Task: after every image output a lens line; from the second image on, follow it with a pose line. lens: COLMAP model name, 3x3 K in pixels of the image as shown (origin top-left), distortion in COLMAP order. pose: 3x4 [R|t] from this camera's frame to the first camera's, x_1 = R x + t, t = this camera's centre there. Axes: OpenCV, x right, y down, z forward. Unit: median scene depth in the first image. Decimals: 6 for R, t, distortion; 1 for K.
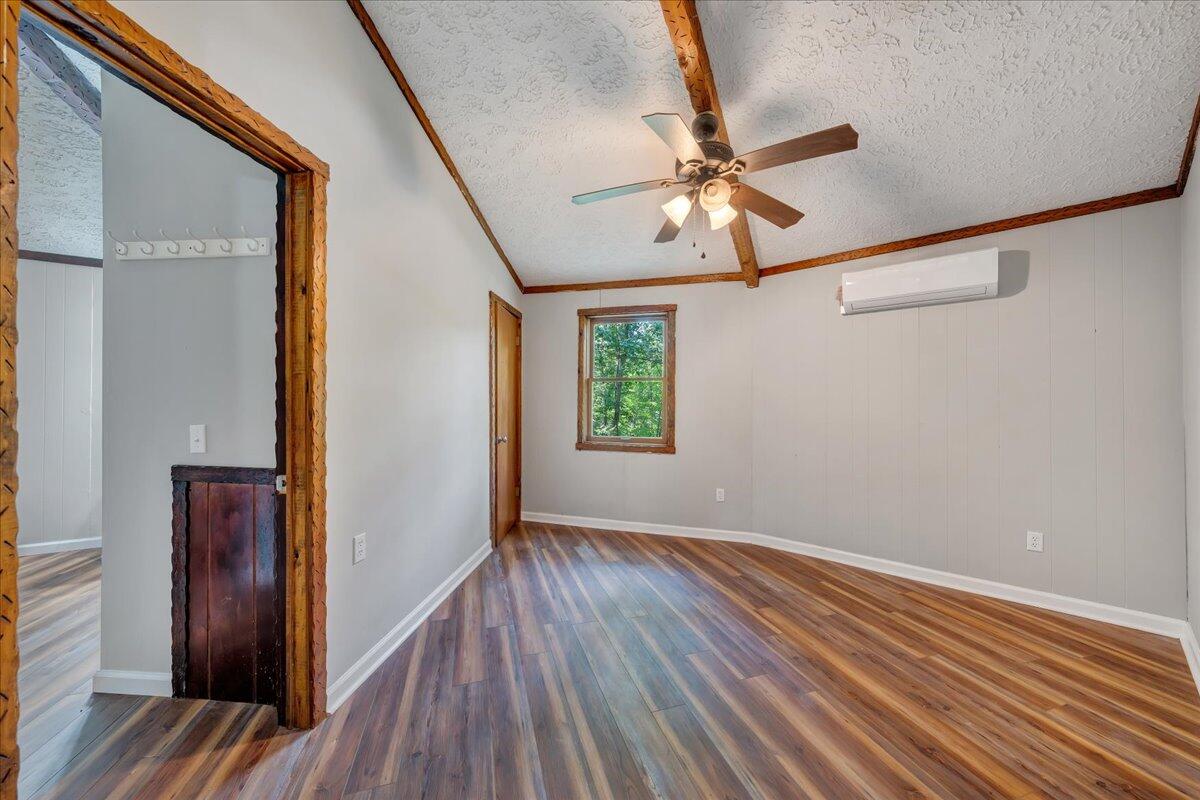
lens RADIAL K [[409.6, 0, 605.9], [0, 409.6, 398.5], [0, 0, 1]] dist [0.004179, -0.000449]
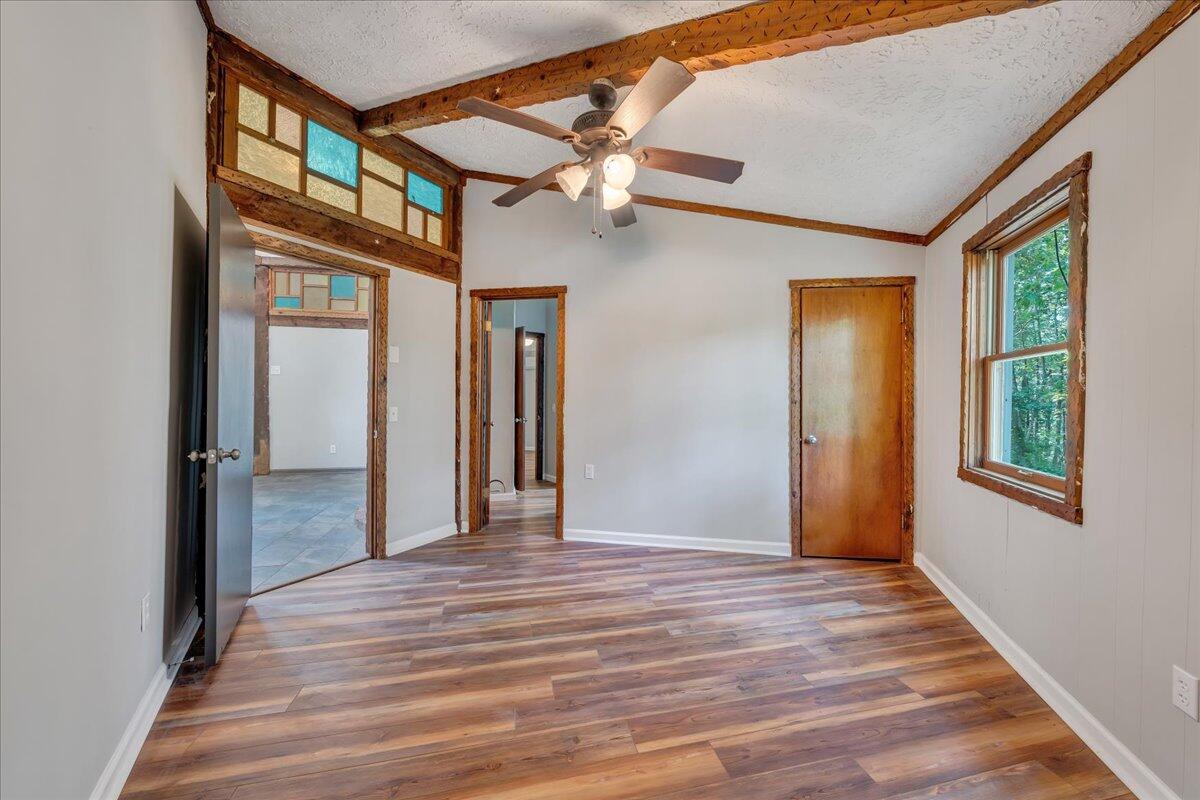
lens RADIAL K [[409.6, 0, 603.9], [0, 409.6, 403.3], [0, 0, 1]] dist [0.004179, -0.000449]
pose [[-0.073074, 0.001617, -0.997325, 0.910085], [-0.004655, 0.999987, 0.001962, 0.026193], [0.997316, 0.004786, -0.073066, 0.844266]]
